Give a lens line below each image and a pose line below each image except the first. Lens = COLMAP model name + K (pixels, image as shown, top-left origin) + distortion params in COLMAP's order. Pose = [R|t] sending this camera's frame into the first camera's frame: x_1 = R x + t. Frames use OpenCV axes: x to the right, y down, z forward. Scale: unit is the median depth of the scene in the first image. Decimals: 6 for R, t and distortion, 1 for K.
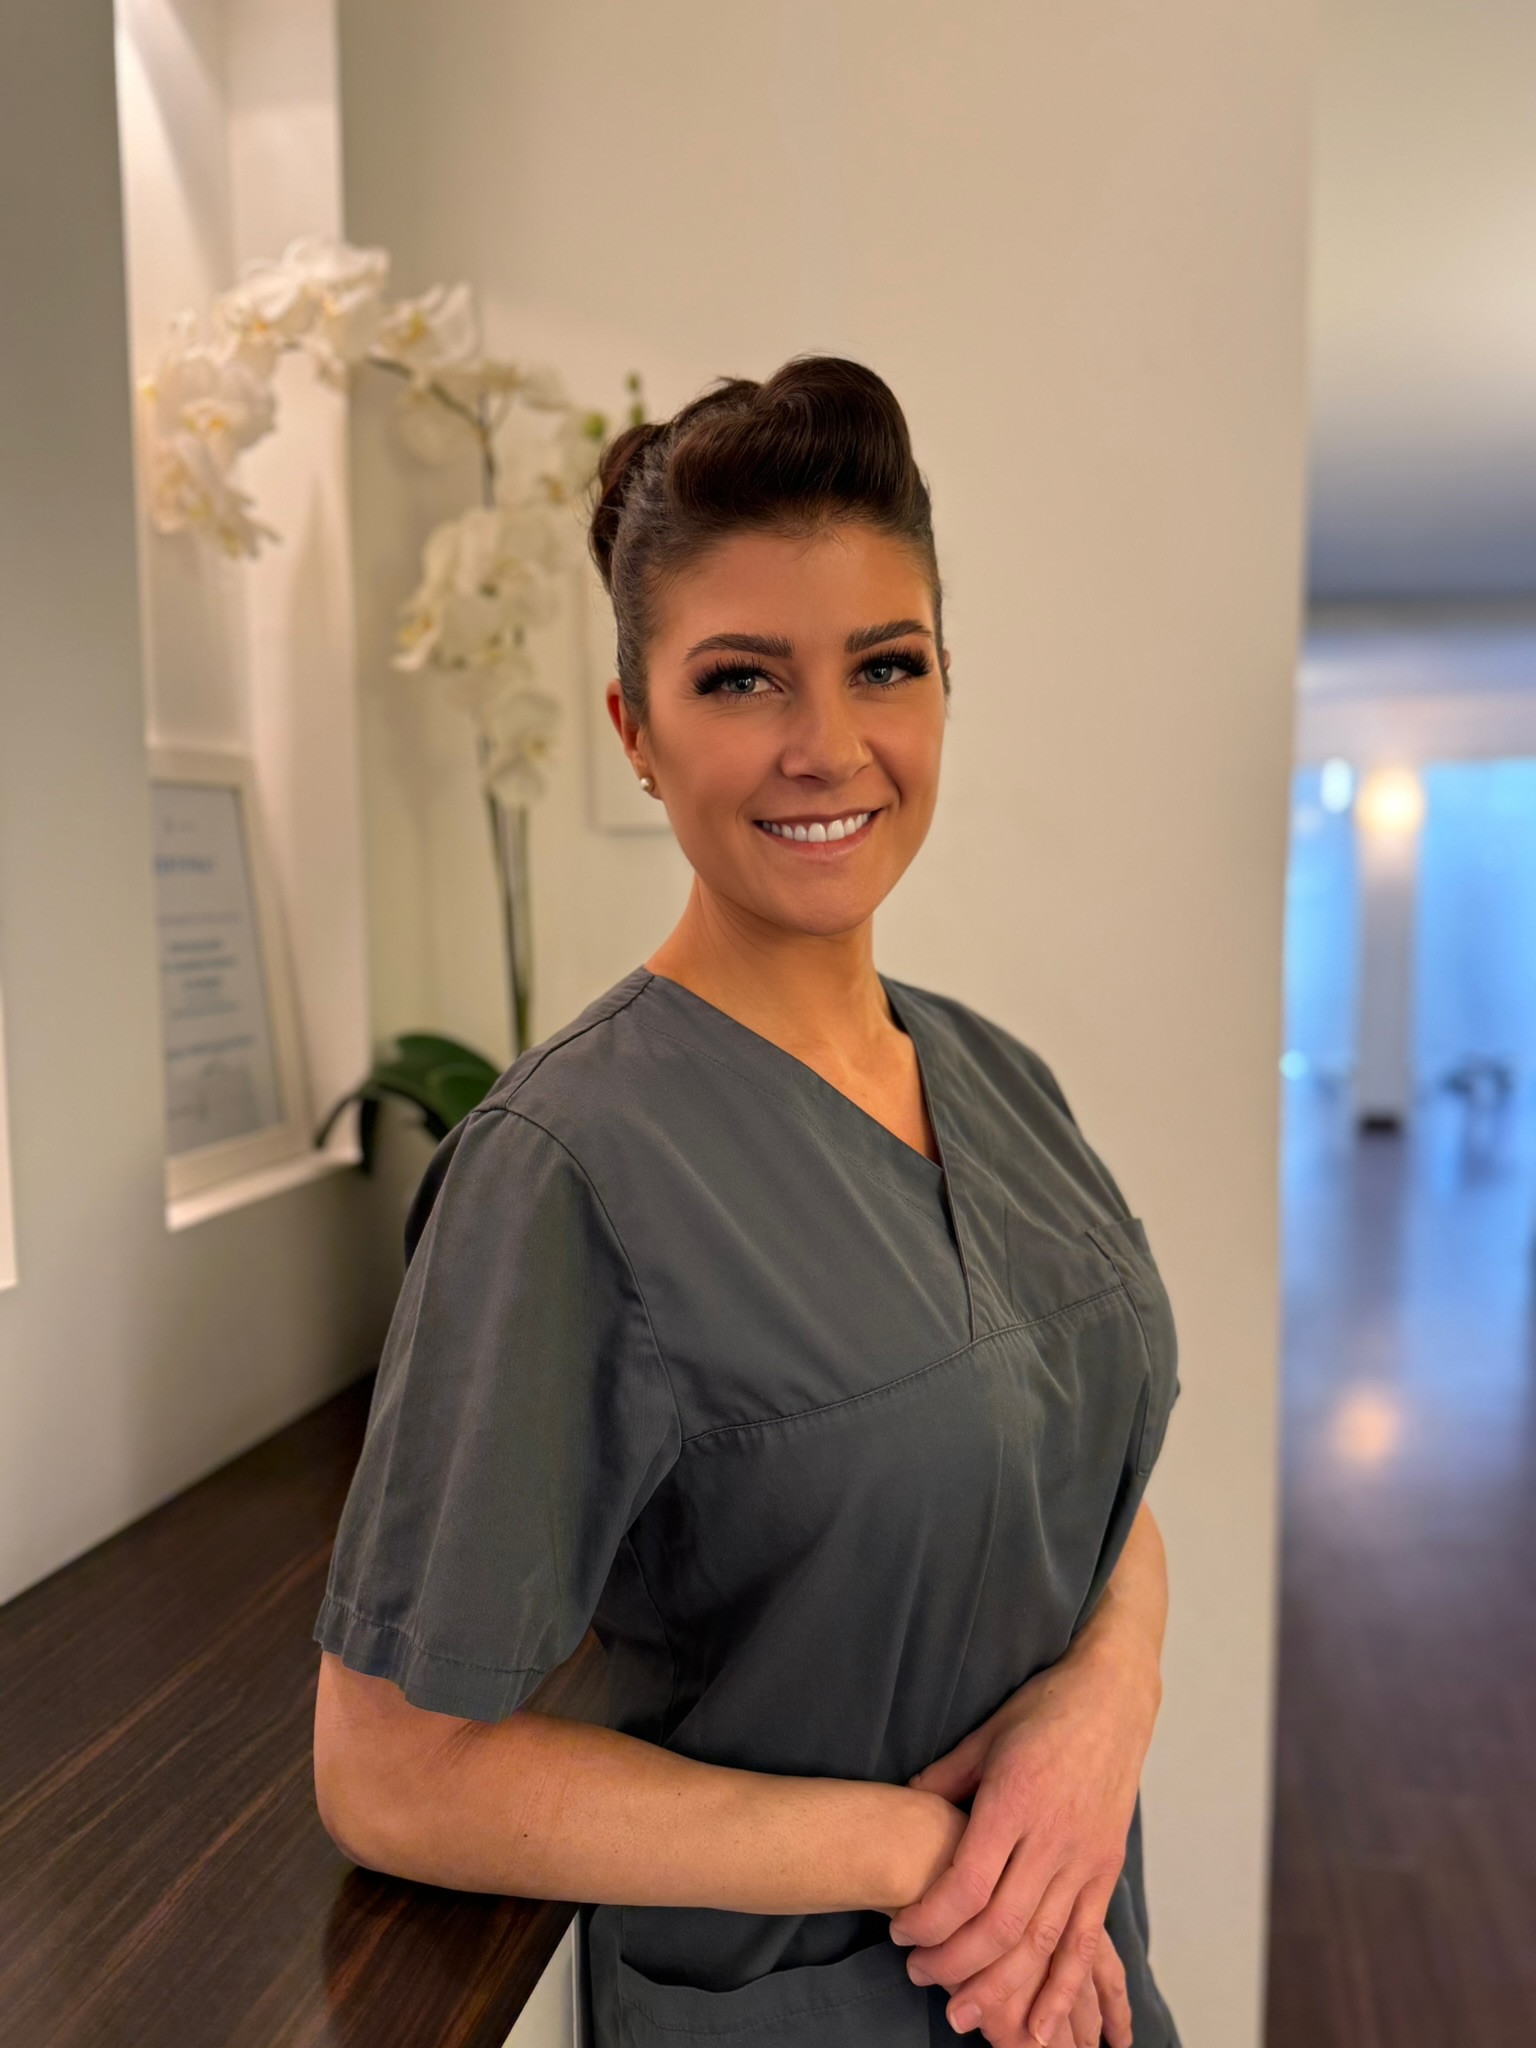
lens RADIAL K [[1539.3, 0, 771.3], [0, 1539.3, 1036.9], [0, 0, 1]] dist [-0.016645, -0.008649]
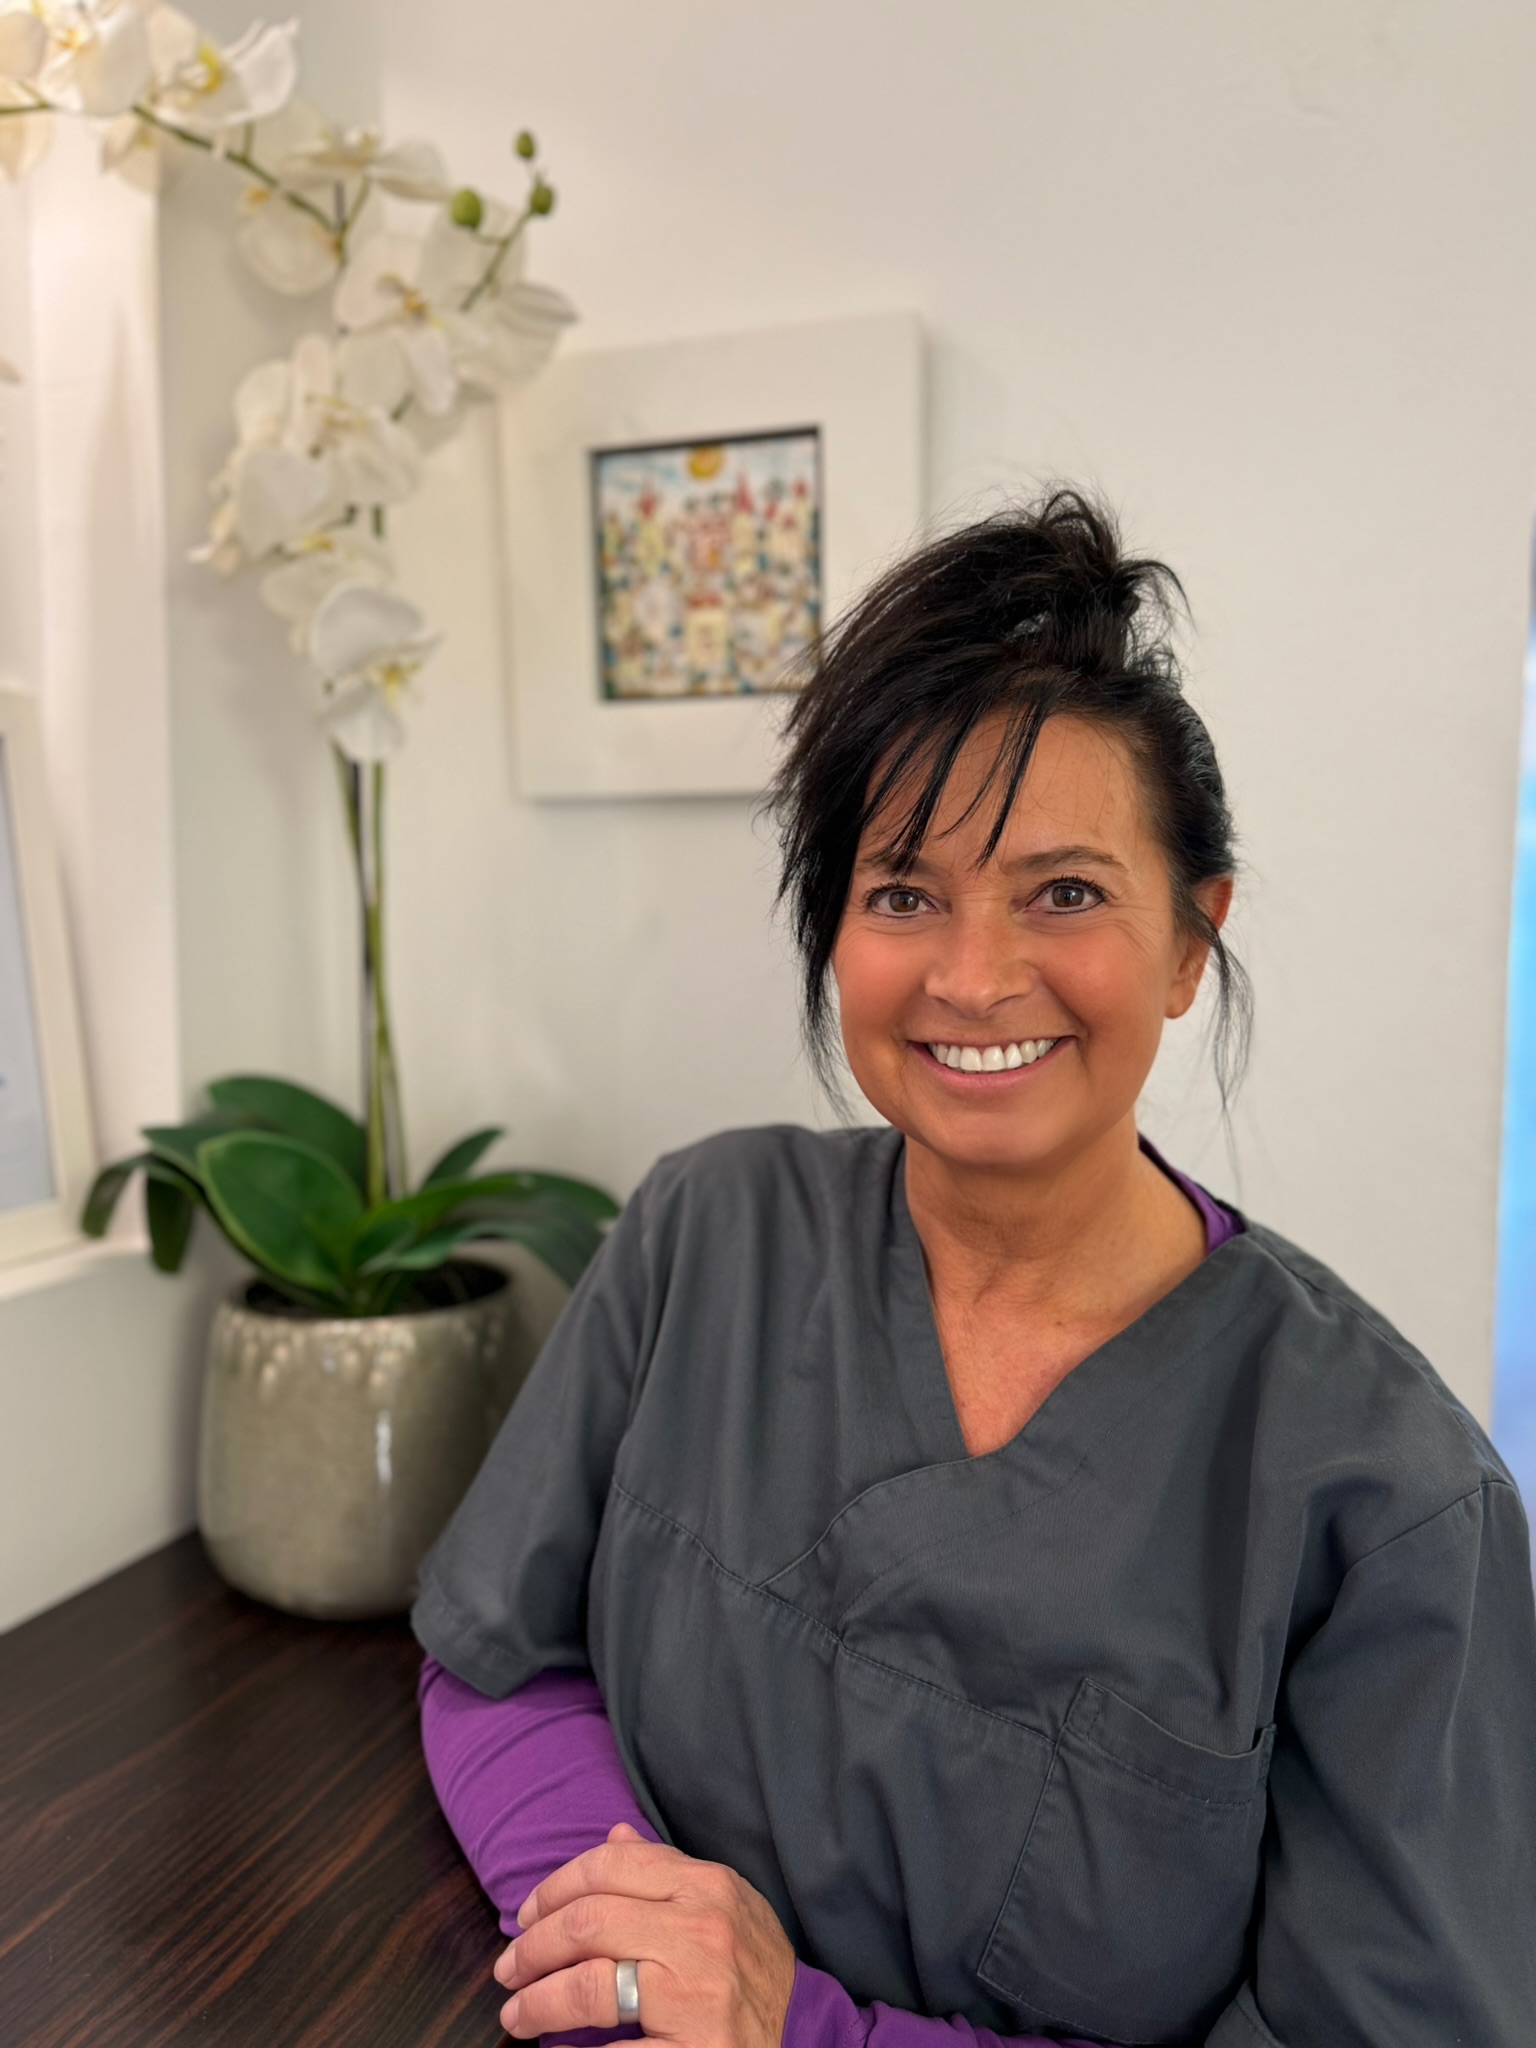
lens RADIAL K [[1539.3, 0, 774.1], [0, 1539.3, 1025.5], [0, 0, 1]] dist [-0.016645, -0.008649]
pose [[0.992082, 0.020005, -0.123988, 0.113832], [-0.022359, 0.999595, -0.017626, -0.021400], [0.123585, 0.020259, 0.992127, 0.341742]]
